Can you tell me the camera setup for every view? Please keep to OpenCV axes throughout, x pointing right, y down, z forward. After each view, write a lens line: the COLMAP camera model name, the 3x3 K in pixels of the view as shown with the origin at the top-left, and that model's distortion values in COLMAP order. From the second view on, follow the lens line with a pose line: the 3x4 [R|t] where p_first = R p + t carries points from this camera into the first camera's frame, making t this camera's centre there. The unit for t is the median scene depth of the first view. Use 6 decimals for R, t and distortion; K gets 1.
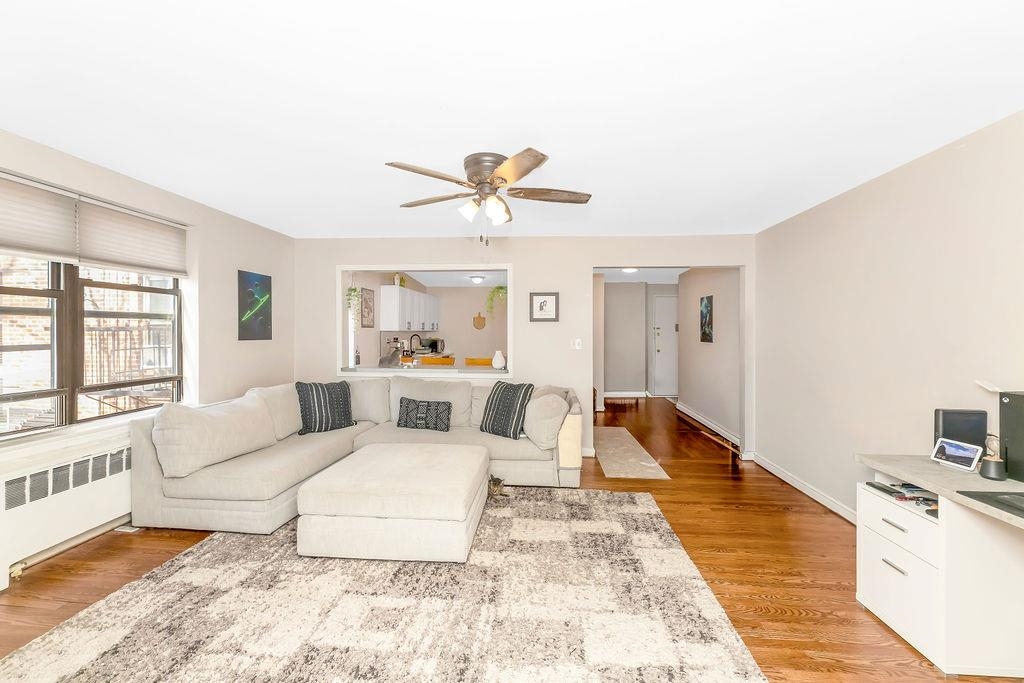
lens RADIAL K [[413.6, 0, 510.5], [0, 413.6, 330.6], [0, 0, 1]] dist [0.000450, 0.000051]
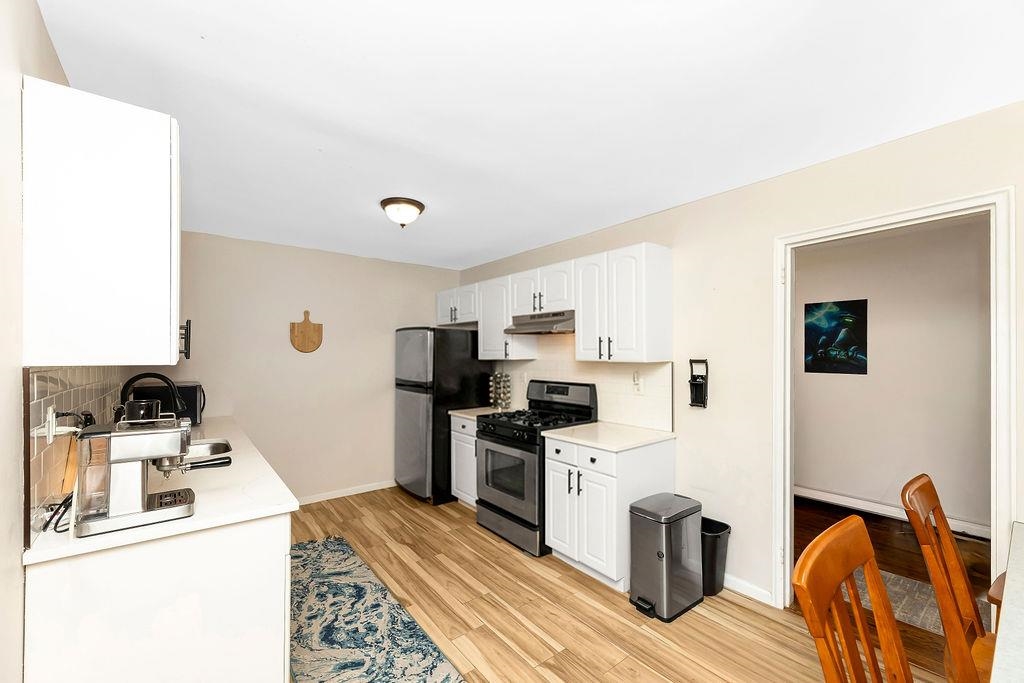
lens RADIAL K [[415.0, 0, 512.0], [0, 415.0, 352.3], [0, 0, 1]] dist [-0.000089, 0.000032]
pose [[0.729966, -0.000503, 0.683483, -0.488528], [0.002255, 0.999996, -0.001672, -0.006493], [-0.683479, 0.002761, 0.729965, 1.307240]]
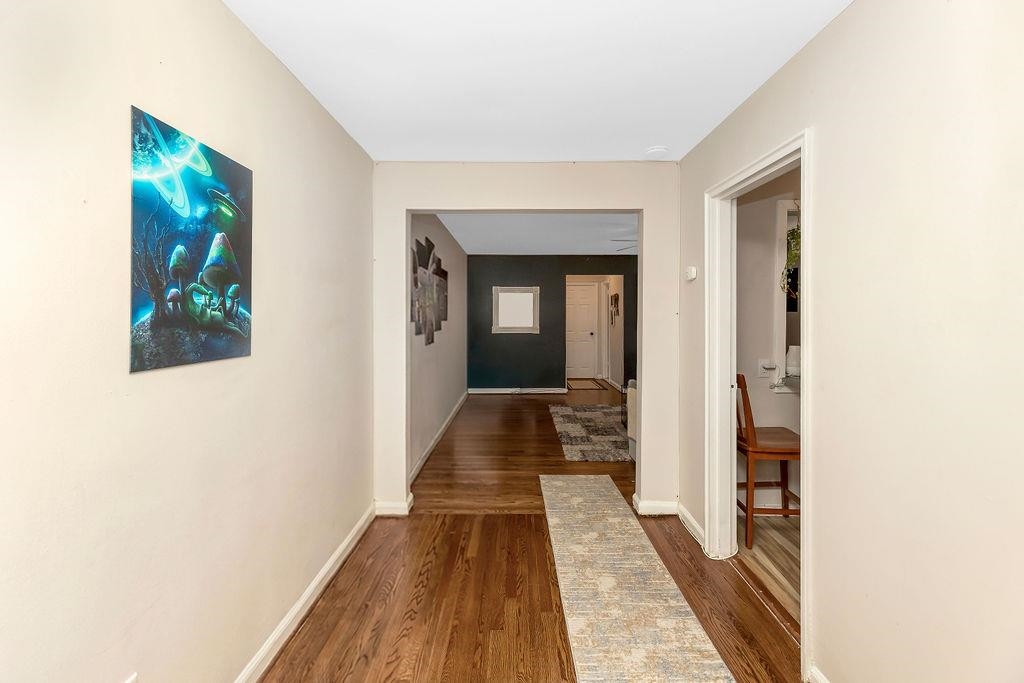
lens RADIAL K [[420.4, 0, 516.0], [0, 420.4, 317.6], [0, 0, 1]] dist [0.000213, 0.000001]
pose [[-0.996103, -0.003039, -0.088147, 0.499677], [-0.003743, 0.999962, 0.007816, 0.004653], [0.088120, 0.008115, -0.996077, 1.835963]]
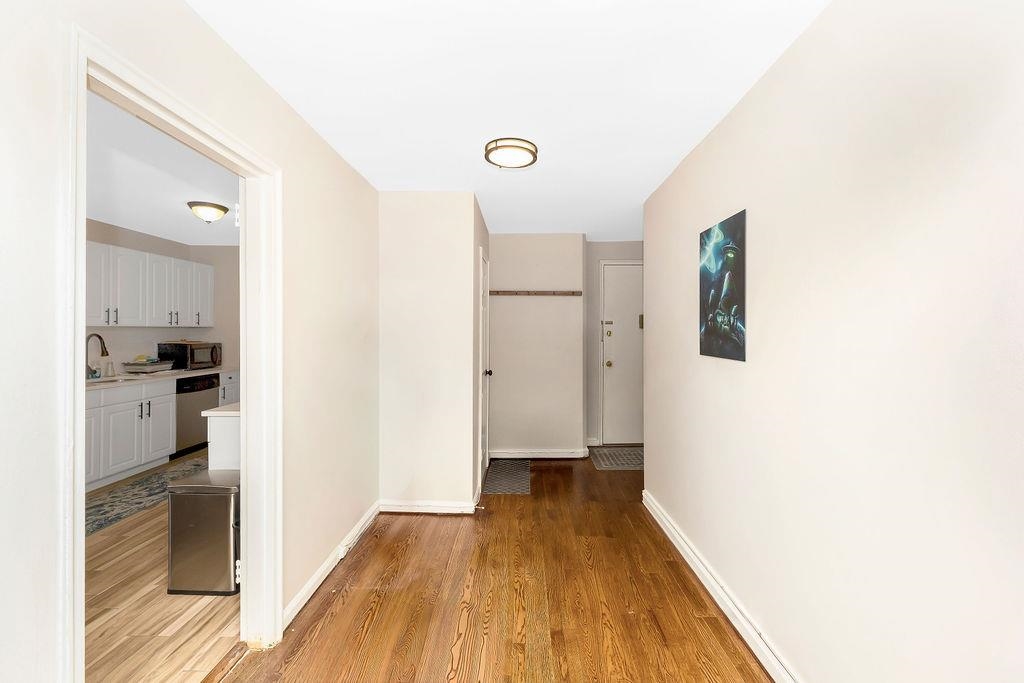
lens RADIAL K [[419.5, 0, 512.6], [0, 419.5, 328.9], [0, 0, 1]] dist [0.001187, 0.000262]
pose [[0.997598, 0.001492, 0.069249, 0.418881], [-0.001395, 0.999998, -0.001453, 0.007868], [-0.069251, 0.001353, 0.997598, 1.001478]]
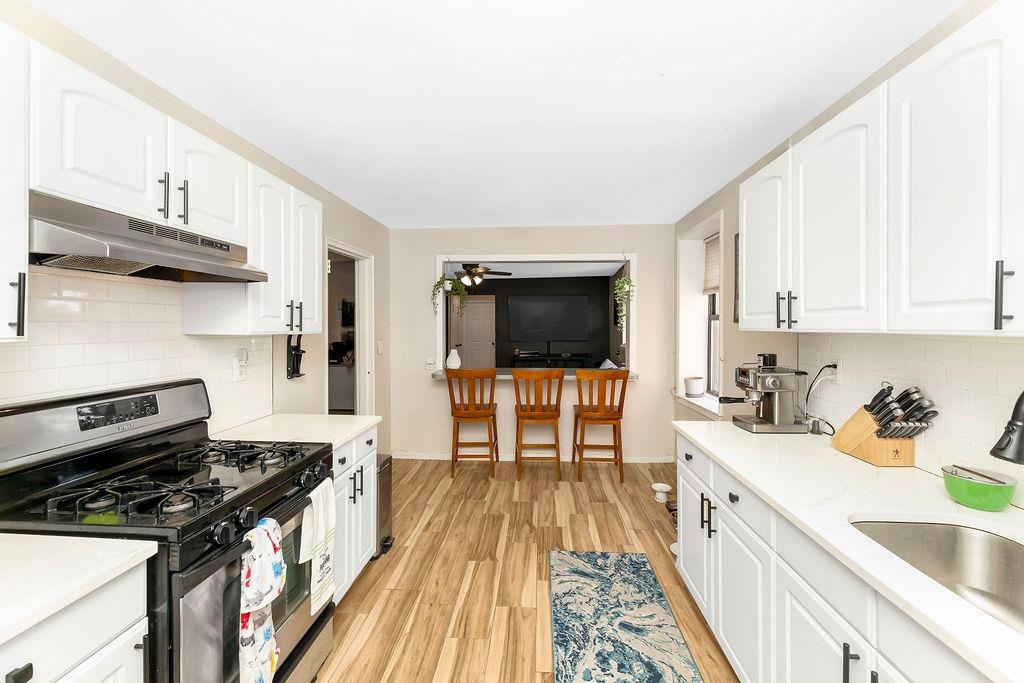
lens RADIAL K [[413.6, 0, 510.5], [0, 413.6, 330.6], [0, 0, 1]] dist [0.000450, 0.000051]
pose [[-0.999887, -0.003203, -0.014682, -0.159006], [-0.003290, 0.999977, 0.005905, -0.001284], [0.014662, 0.005953, -0.999875, 2.231752]]
